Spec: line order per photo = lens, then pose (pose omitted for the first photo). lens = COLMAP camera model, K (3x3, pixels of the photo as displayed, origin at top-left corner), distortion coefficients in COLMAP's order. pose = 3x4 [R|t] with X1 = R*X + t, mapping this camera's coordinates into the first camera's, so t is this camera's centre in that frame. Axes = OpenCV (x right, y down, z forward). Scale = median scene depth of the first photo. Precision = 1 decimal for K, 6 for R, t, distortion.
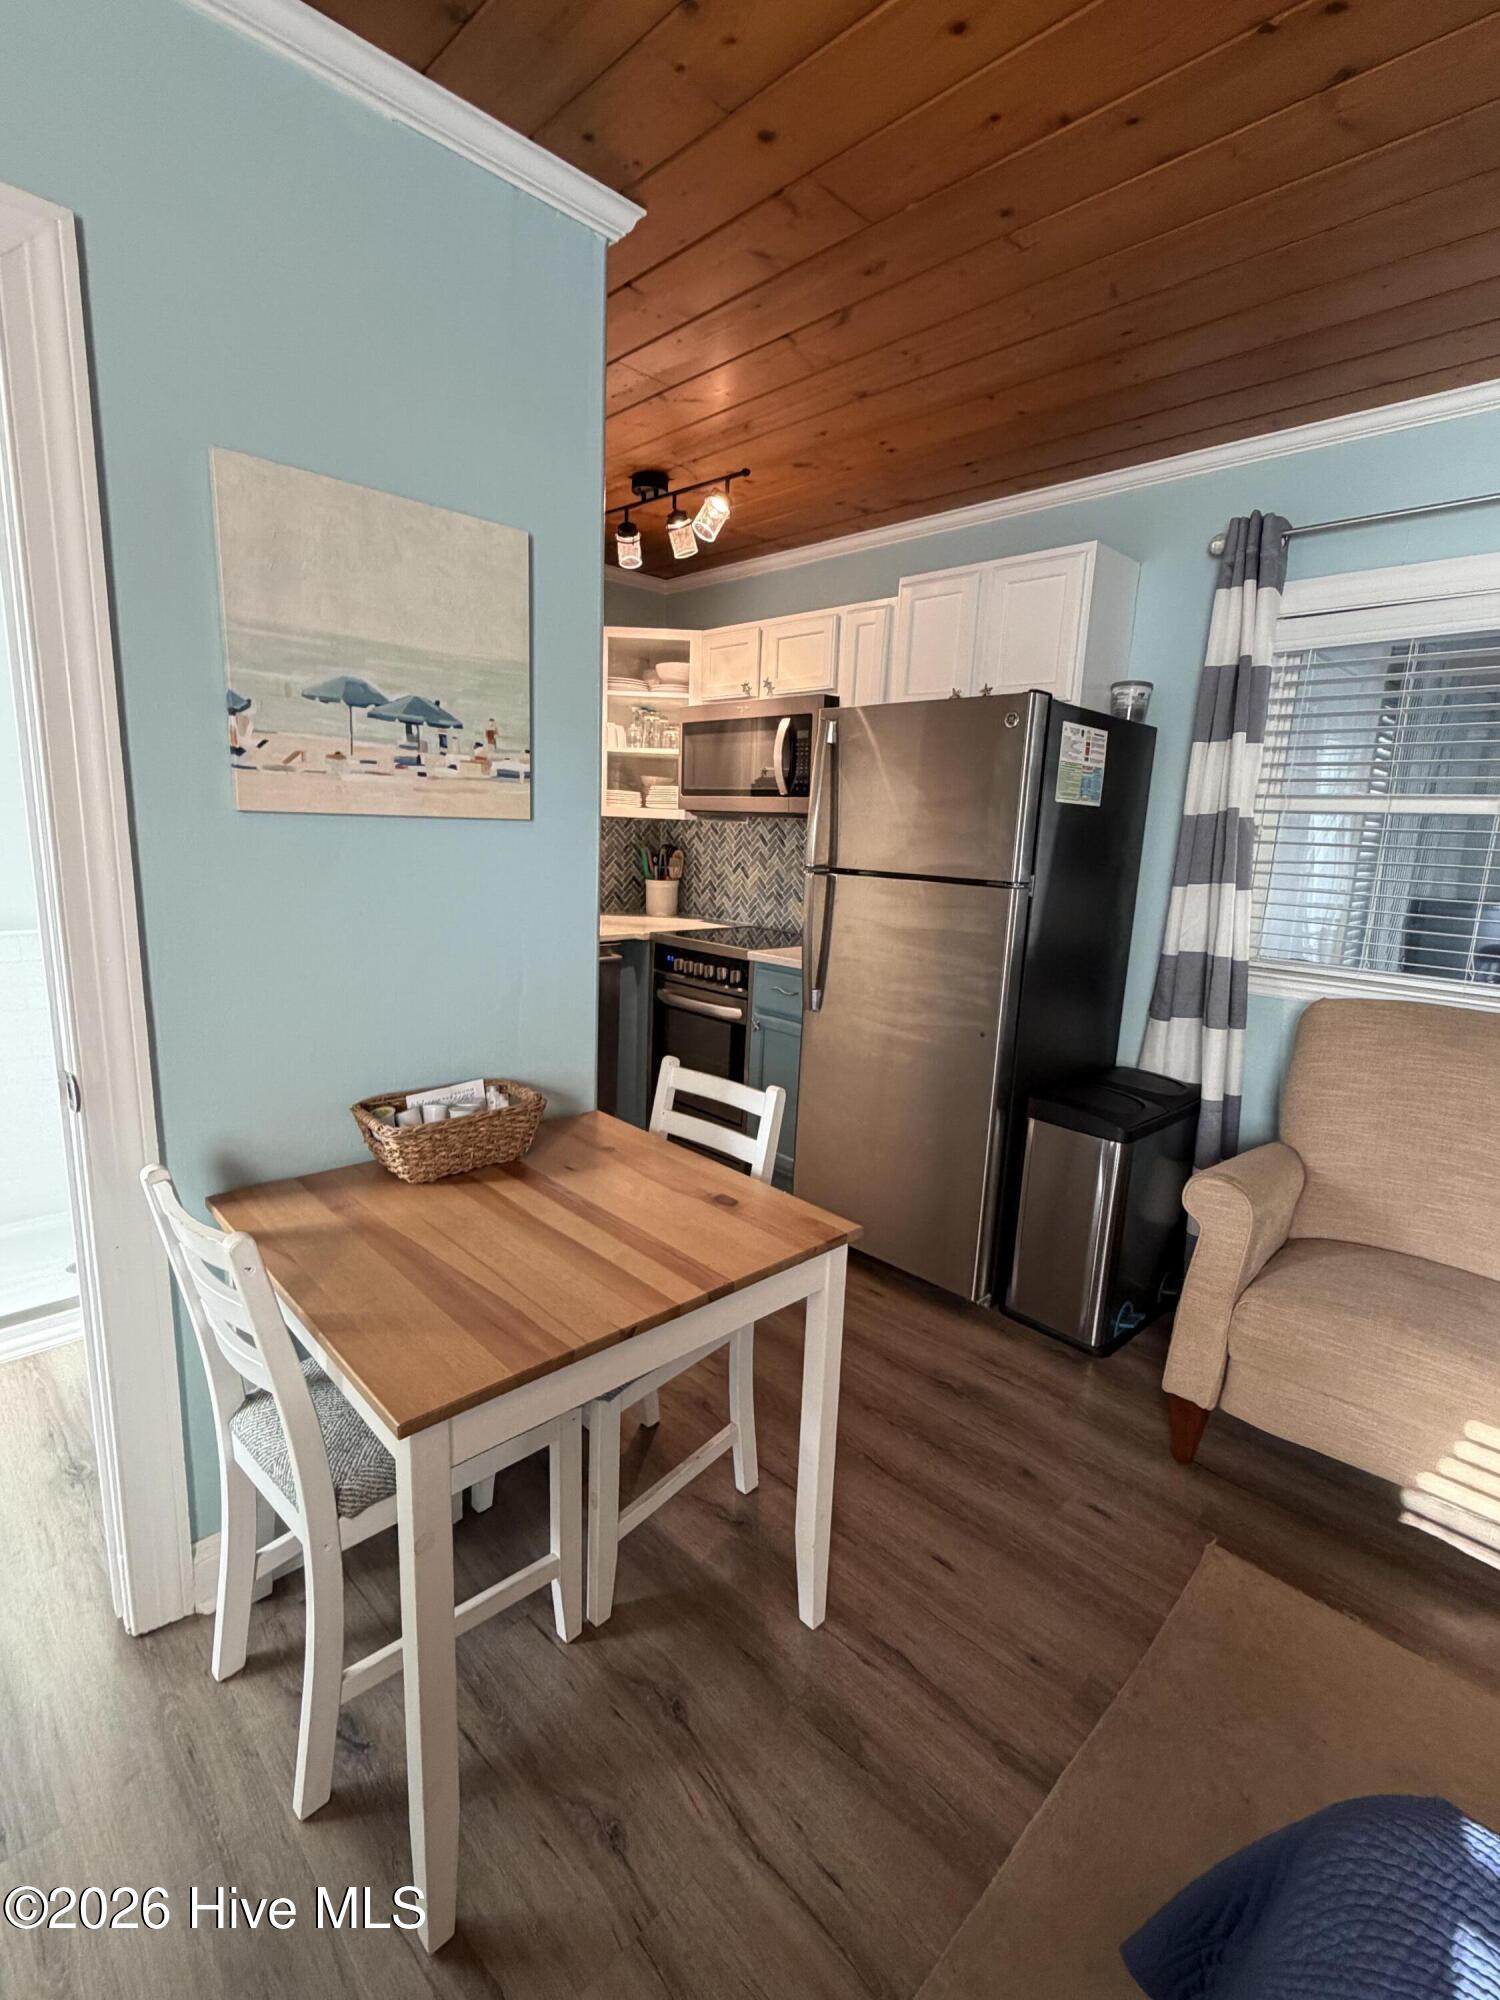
lens RADIAL K [[923.1, 0, 750.0], [0, 923.1, 1000.0], [0, 0, 1]] dist [0.003427, 0.000864]
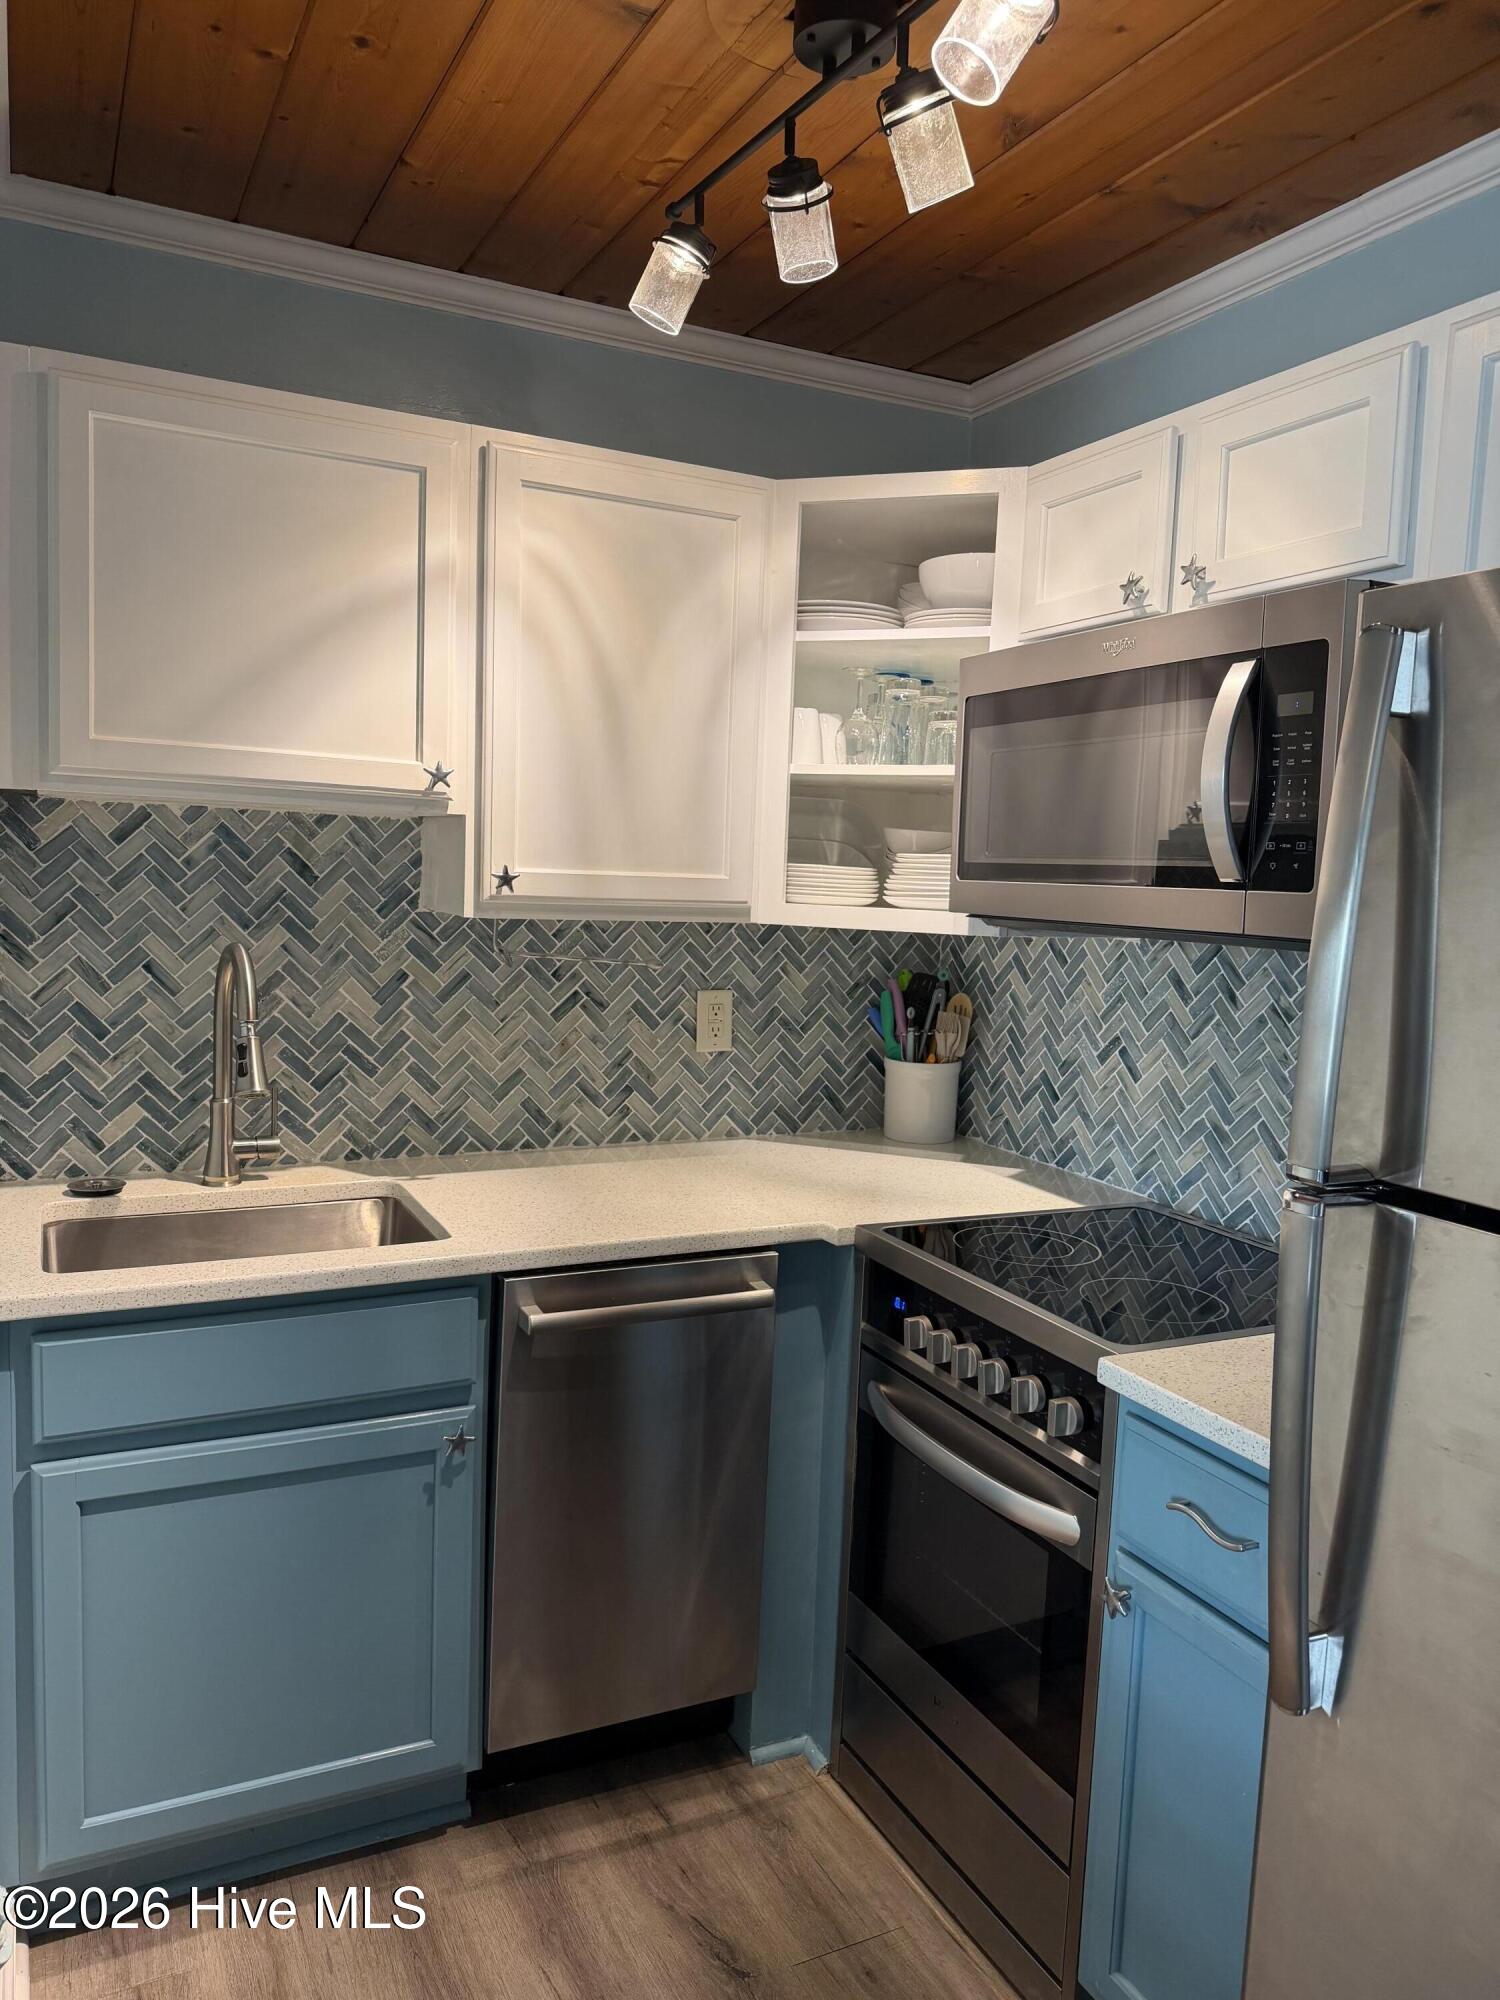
lens RADIAL K [[1382.8, 0, 750.0], [0, 1382.8, 1000.0], [0, 0, 1]] dist [0.101011, -0.144151]
pose [[0.950812, 0.027503, -0.308544, 0.032895], [-0.059635, 0.993670, -0.095199, -0.137599], [0.303973, 0.108916, 0.946434, 0.531052]]
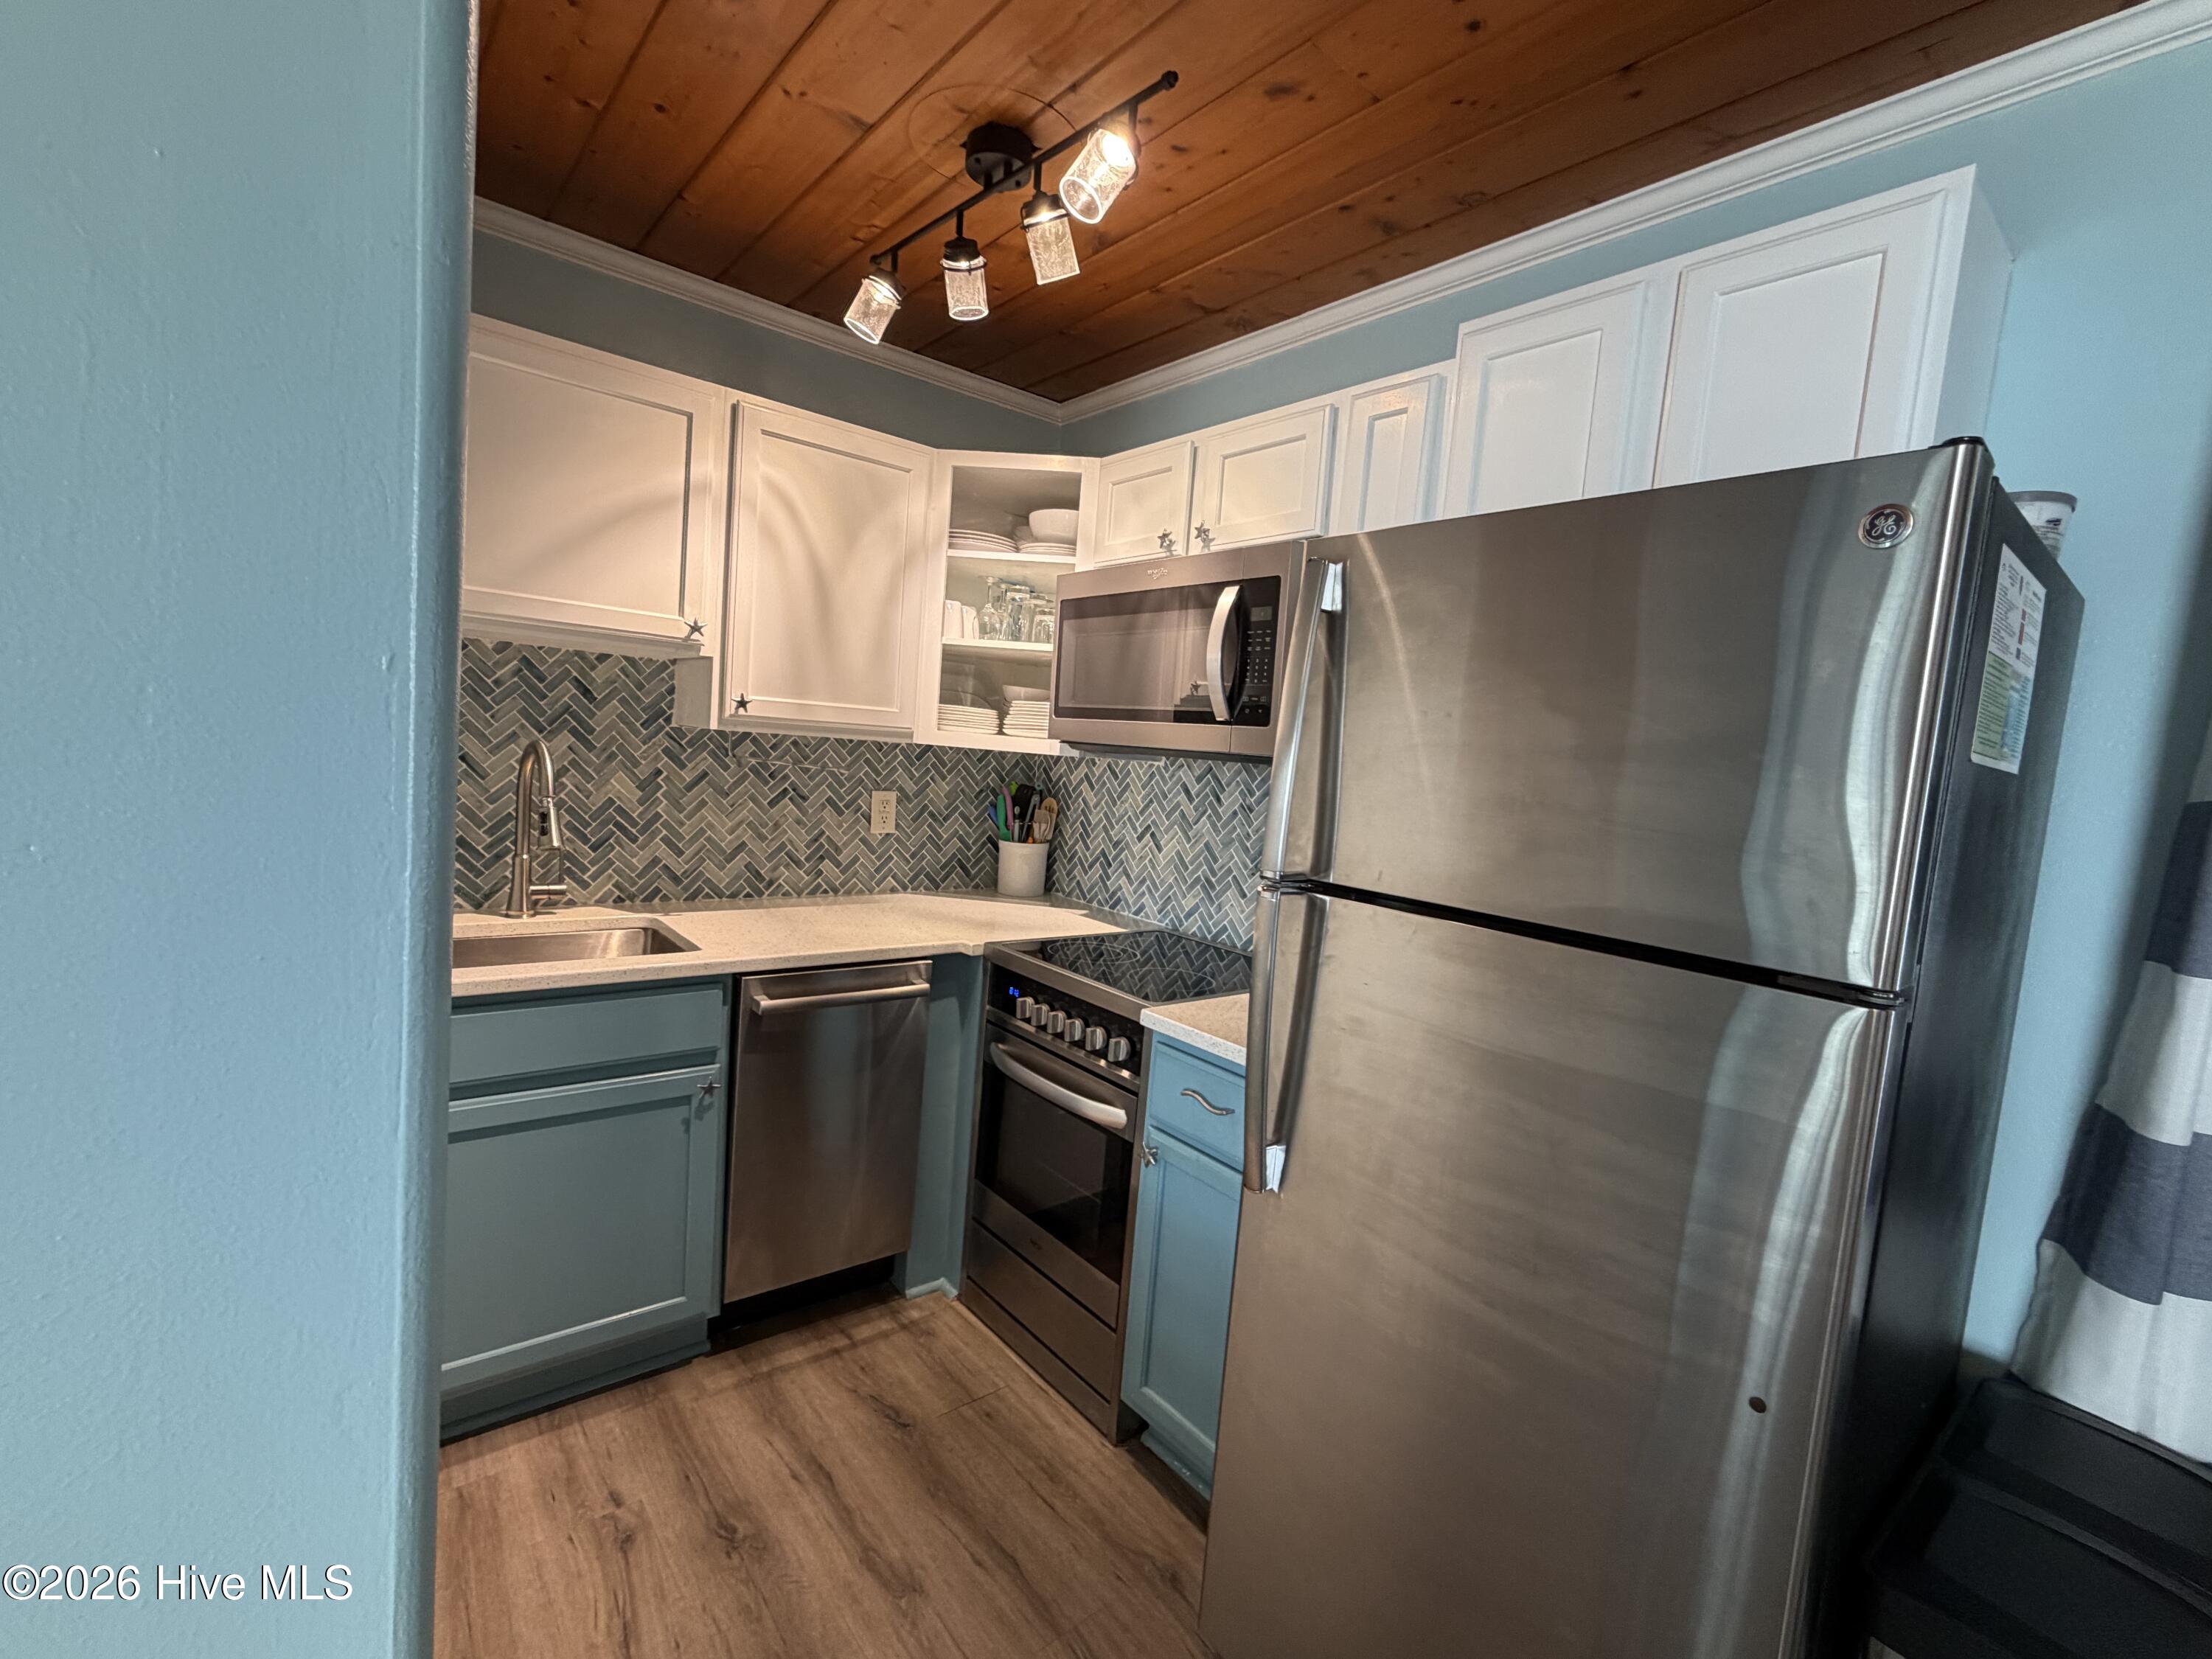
lens RADIAL K [[957.0, 0, 1106.0], [0, 957.0, 829.5], [0, 0, 1]] dist [-0.003305, -0.000605]
pose [[0.995463, 0.045003, -0.083838, 0.020452], [-0.053764, 0.992981, -0.105352, -0.106643], [0.078508, 0.109381, 0.990895, 0.494304]]
